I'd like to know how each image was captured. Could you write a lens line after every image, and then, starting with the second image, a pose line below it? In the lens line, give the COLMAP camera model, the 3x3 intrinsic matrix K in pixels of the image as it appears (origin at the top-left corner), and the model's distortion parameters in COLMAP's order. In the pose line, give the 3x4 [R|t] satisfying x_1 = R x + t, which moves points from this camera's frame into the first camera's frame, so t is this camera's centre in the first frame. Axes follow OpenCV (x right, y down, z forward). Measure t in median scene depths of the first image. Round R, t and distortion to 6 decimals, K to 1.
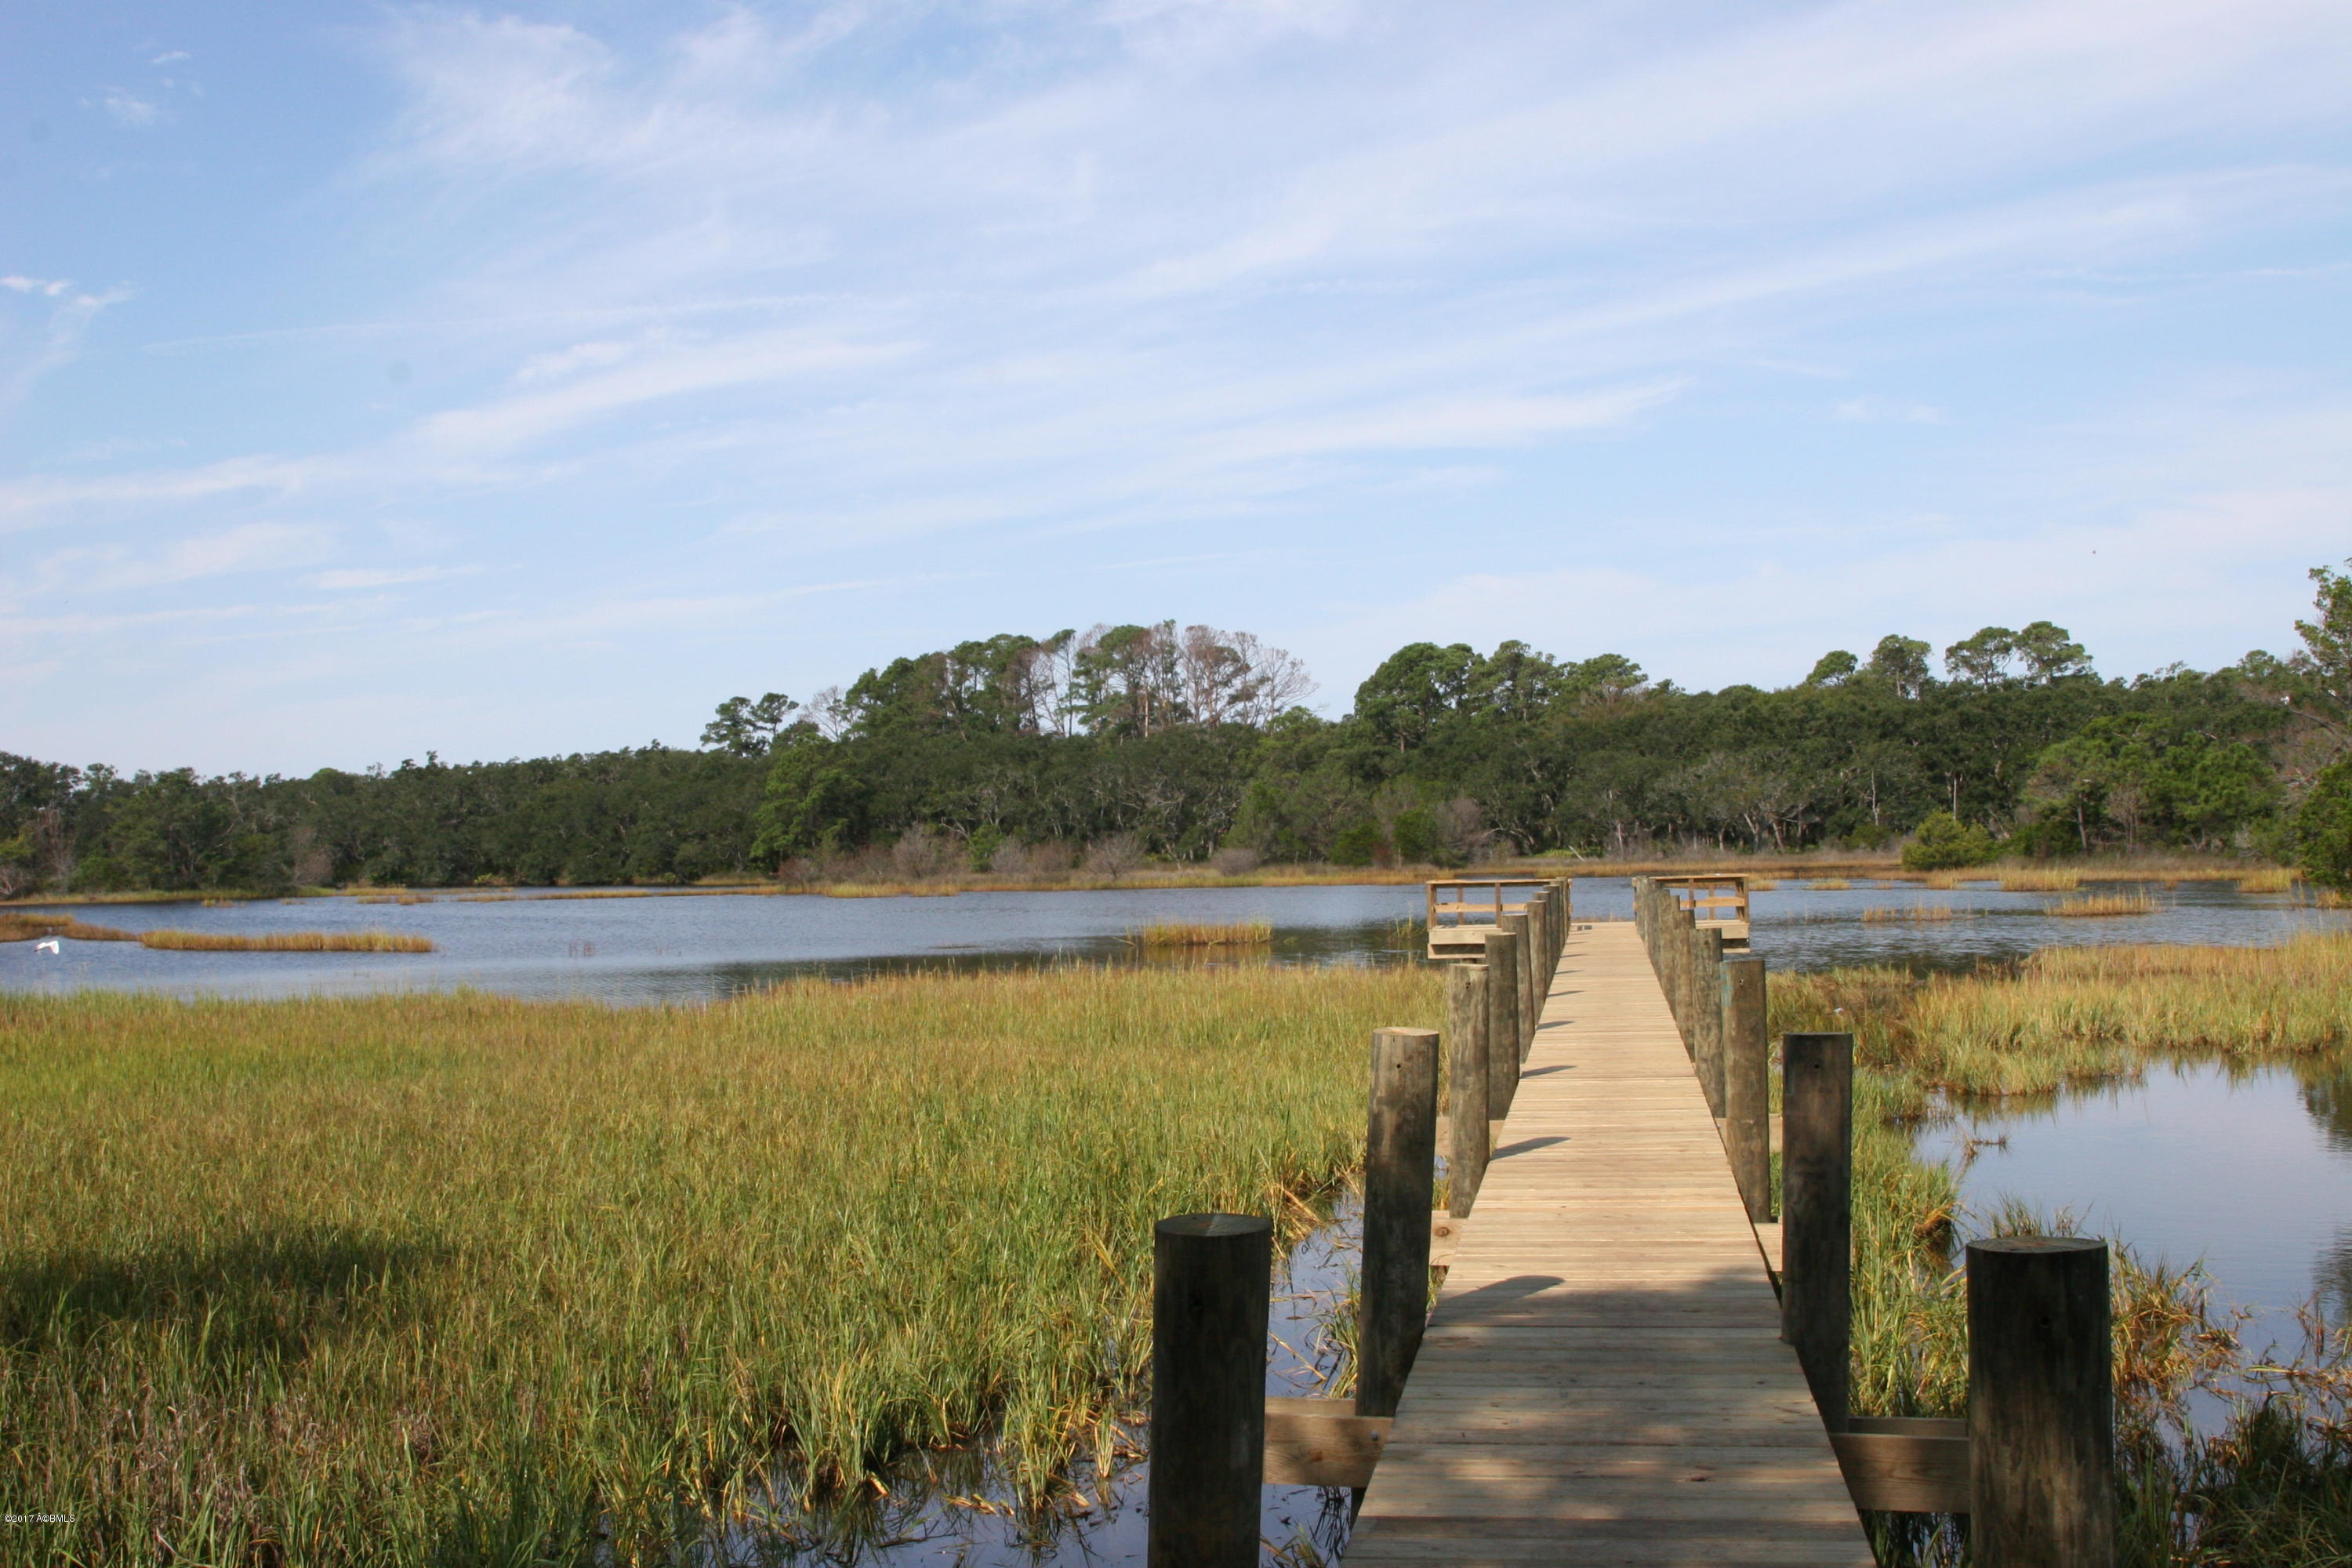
lens RADIAL K [[2630.4, 0, 1176.0], [0, 2630.4, 784.0], [0, 0, 1]] dist [-0.119648, 0.073510]
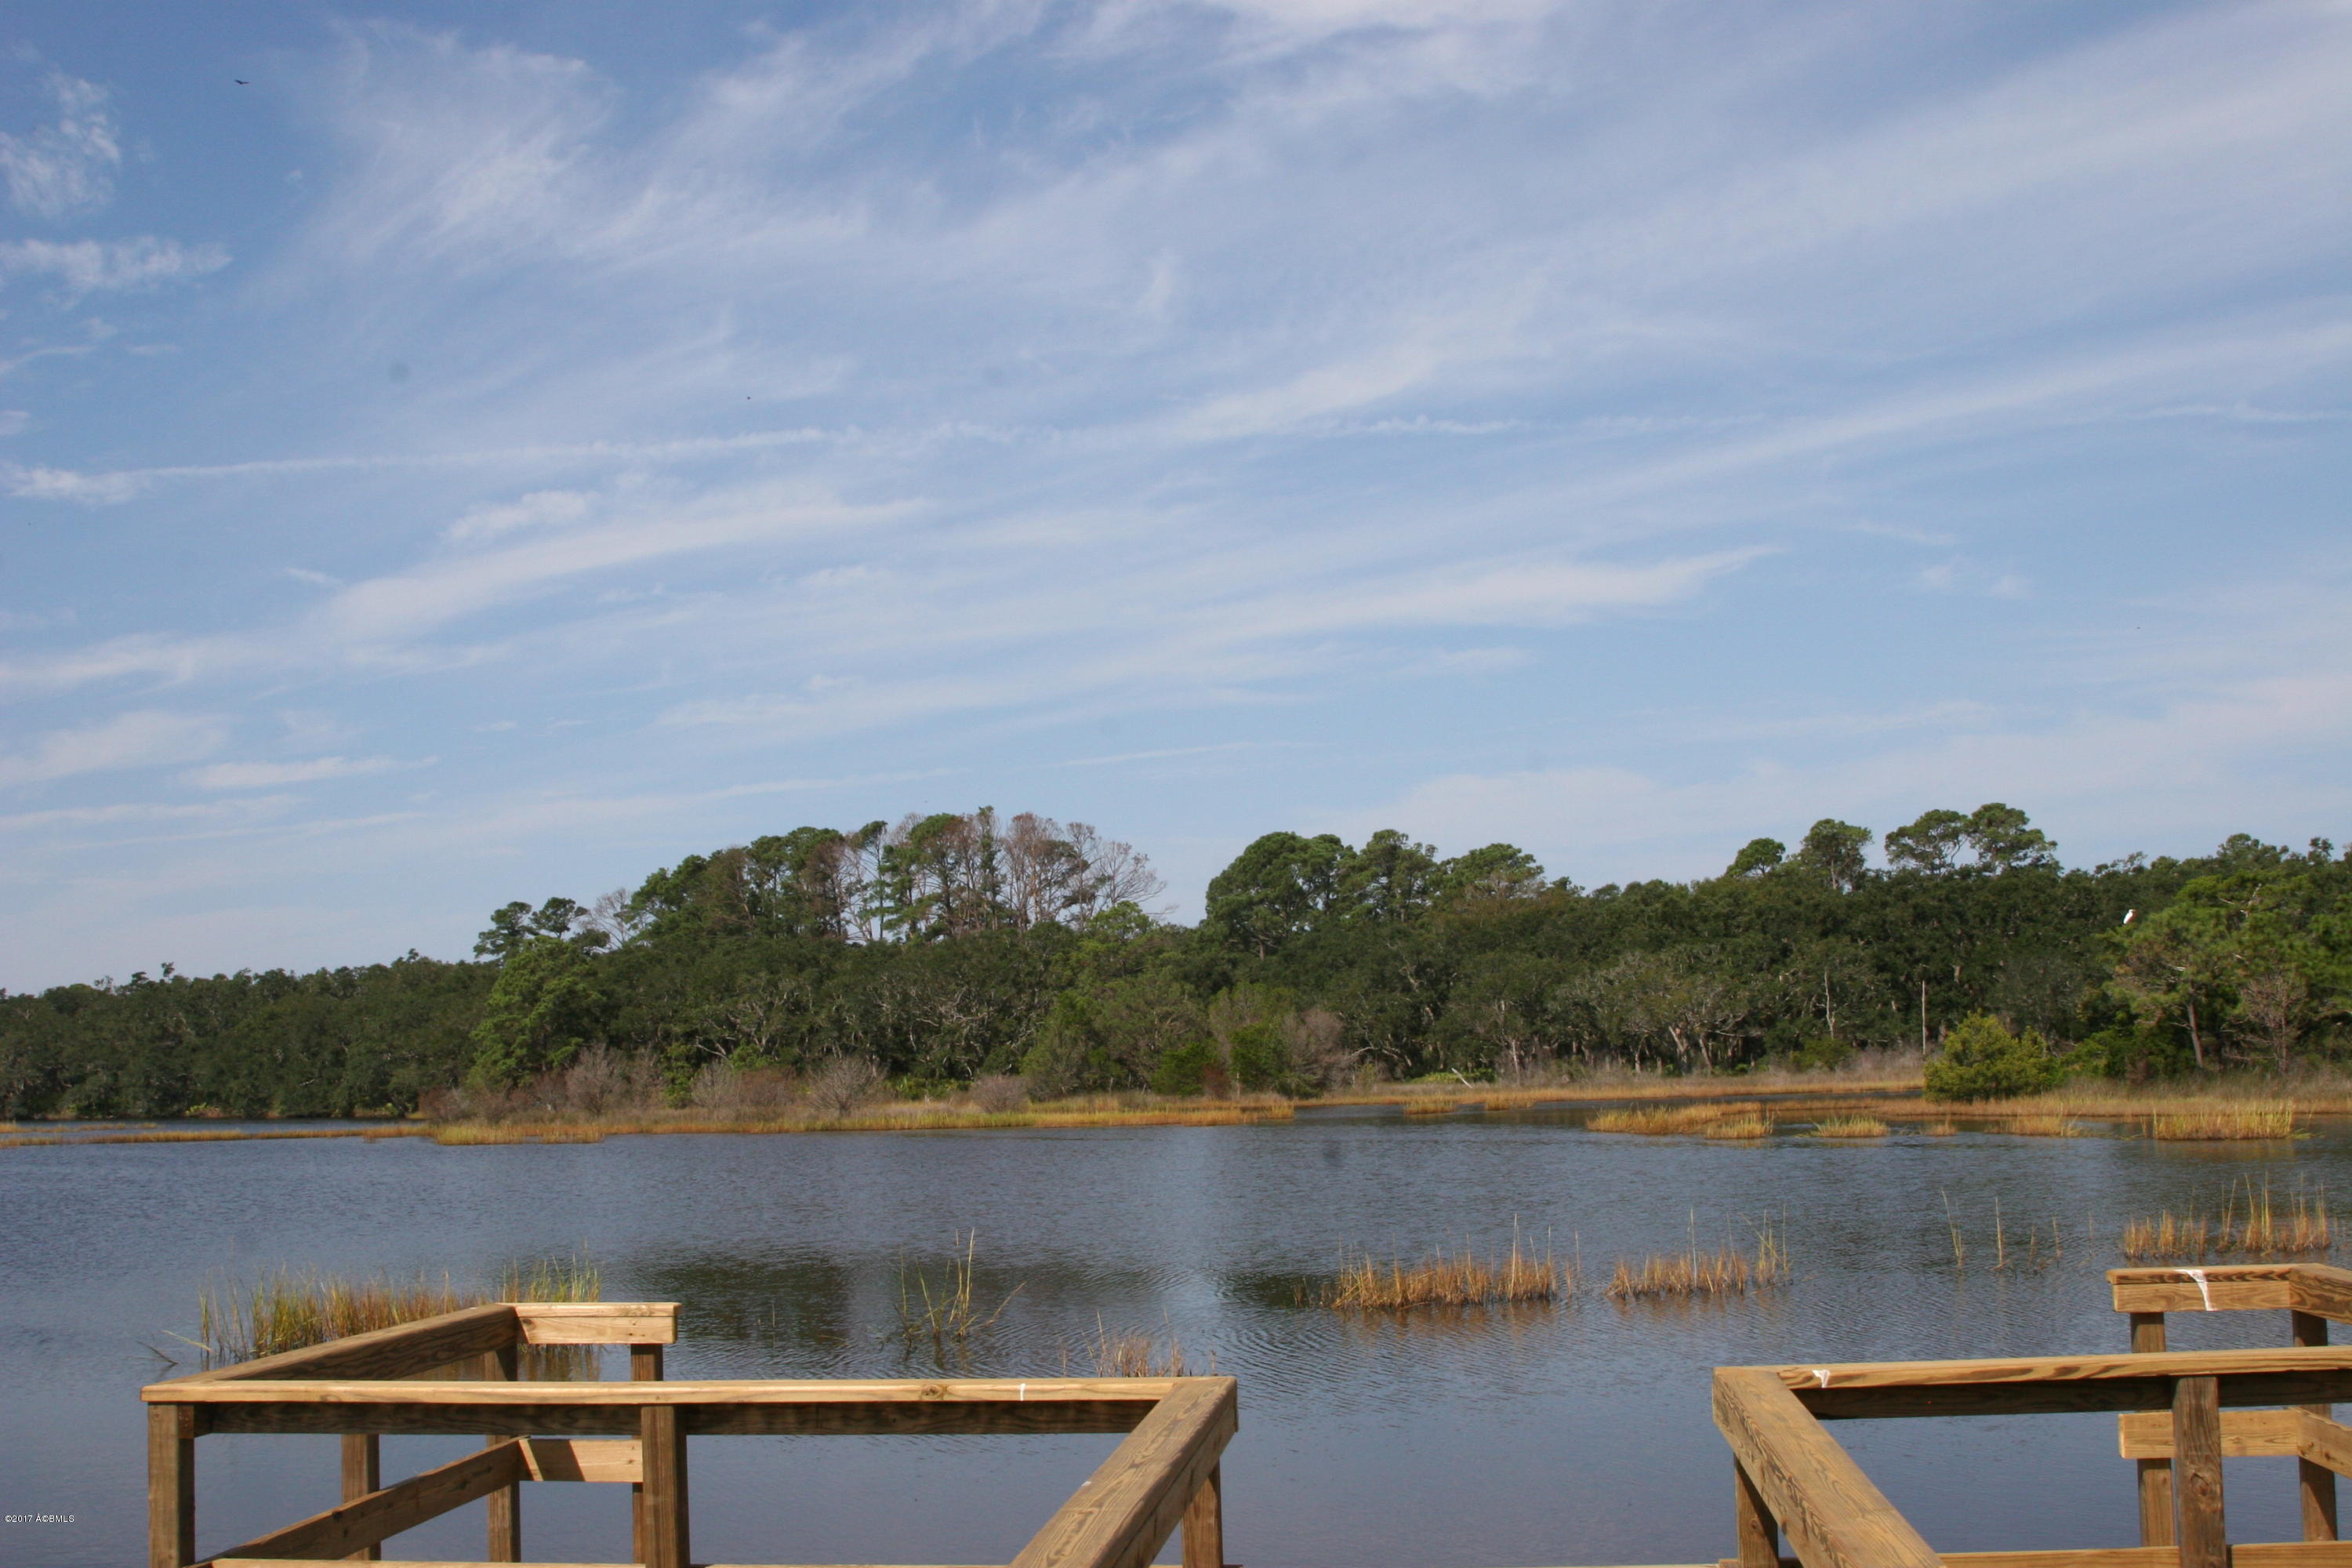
lens RADIAL K [[2630.4, 0, 1176.0], [0, 2630.4, 784.0], [0, 0, 1]] dist [-0.119648, 0.073510]
pose [[0.999134, -0.001385, 0.041581, 0.025339], [0.004885, 0.996439, -0.084171, 0.003202], [-0.041317, 0.084301, 0.995583, 0.154889]]
